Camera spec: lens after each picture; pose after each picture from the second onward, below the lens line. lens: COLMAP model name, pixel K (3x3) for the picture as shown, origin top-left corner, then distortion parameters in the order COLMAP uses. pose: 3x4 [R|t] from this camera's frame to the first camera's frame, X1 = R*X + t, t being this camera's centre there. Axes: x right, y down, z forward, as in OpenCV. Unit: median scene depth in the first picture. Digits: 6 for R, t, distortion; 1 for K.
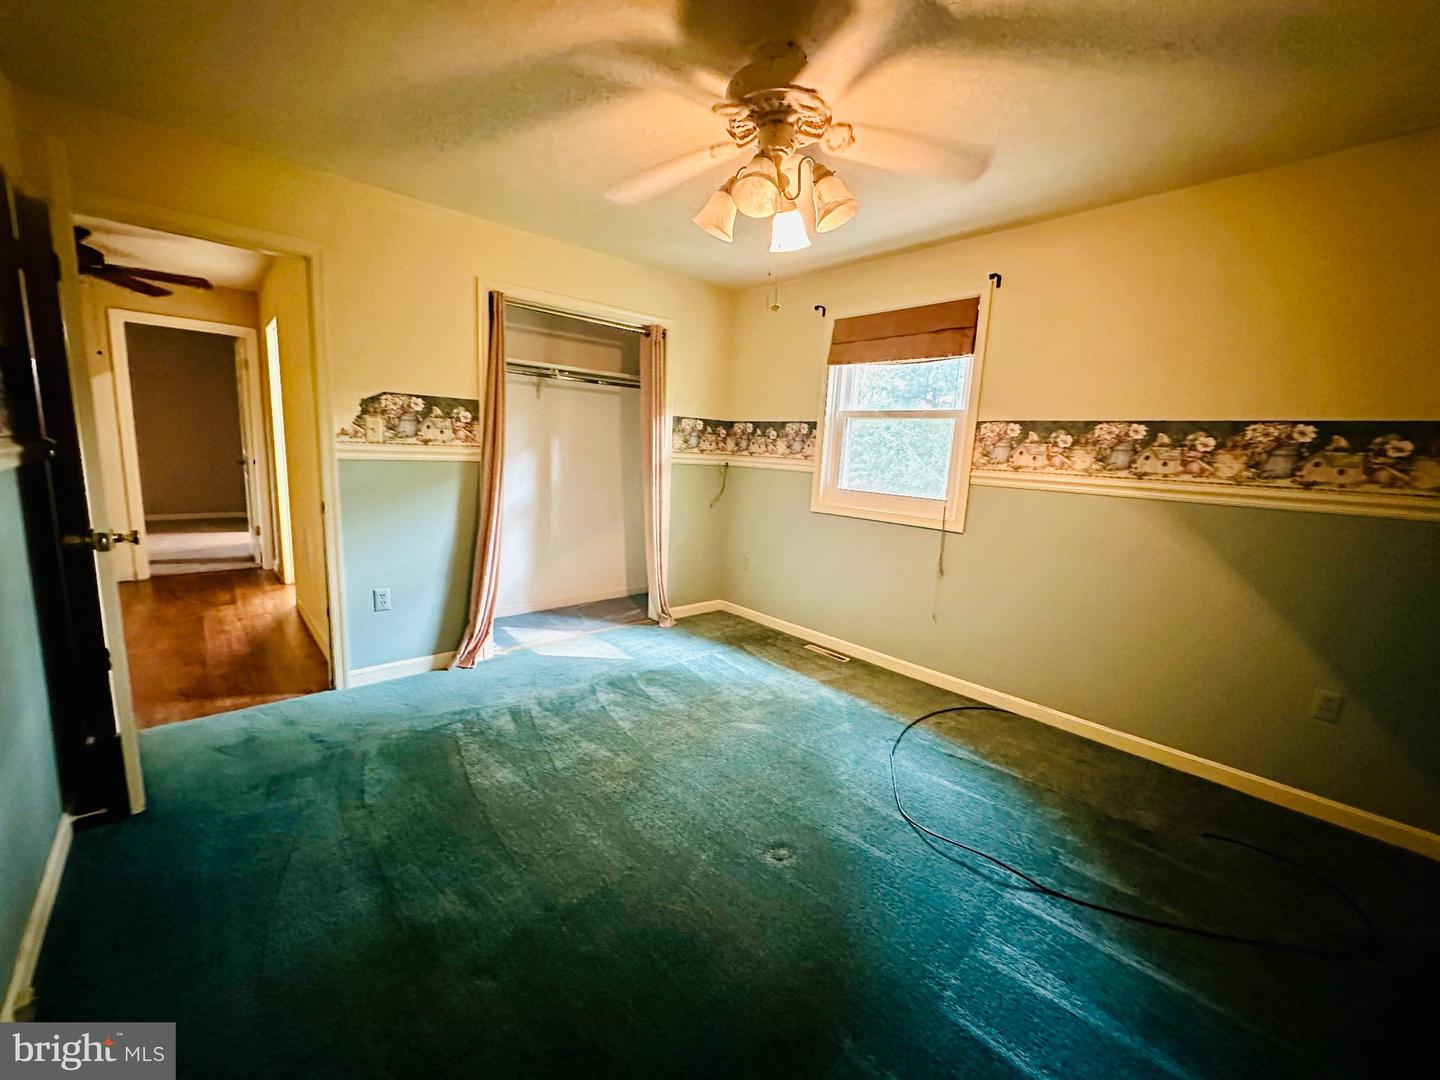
lens RADIAL K [[572.1, 0, 720.2], [0, 572.1, 538.4], [0, 0, 1]] dist [-0.003739, 0.000494]
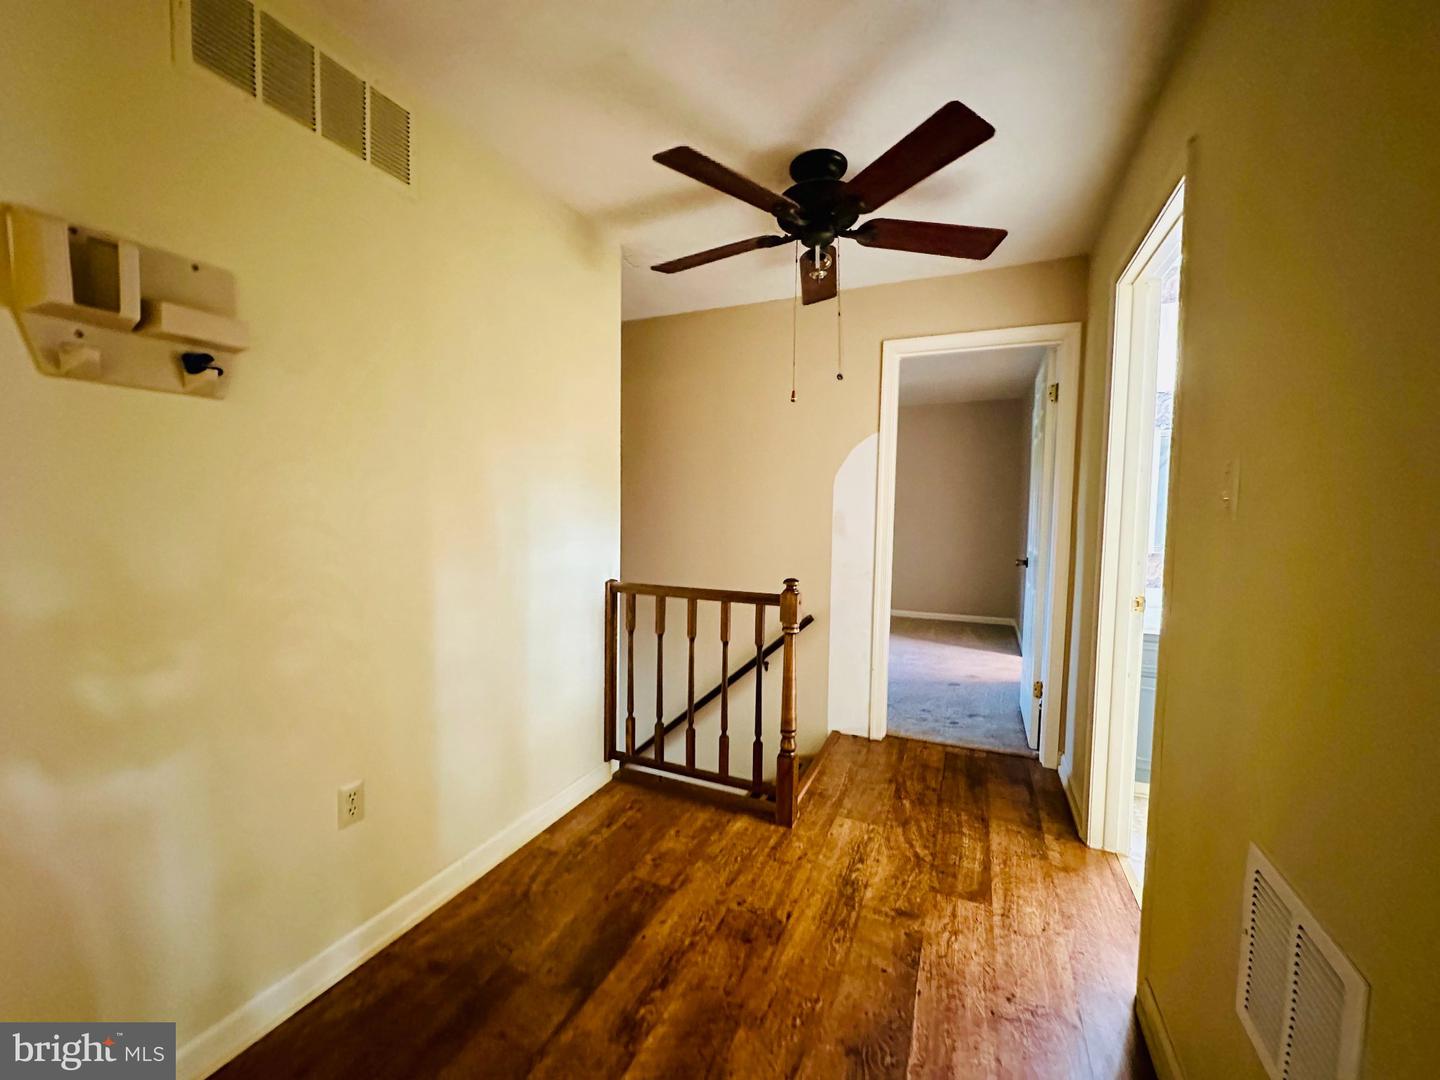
lens RADIAL K [[572.1, 0, 721.4], [0, 572.1, 538.0], [0, 0, 1]] dist [-0.003739, 0.000494]
pose [[0.401554, 0.011788, -0.915760, -0.484531], [-0.136338, 0.989545, -0.047045, -0.102743], [0.905631, 0.143744, 0.398962, 0.543711]]
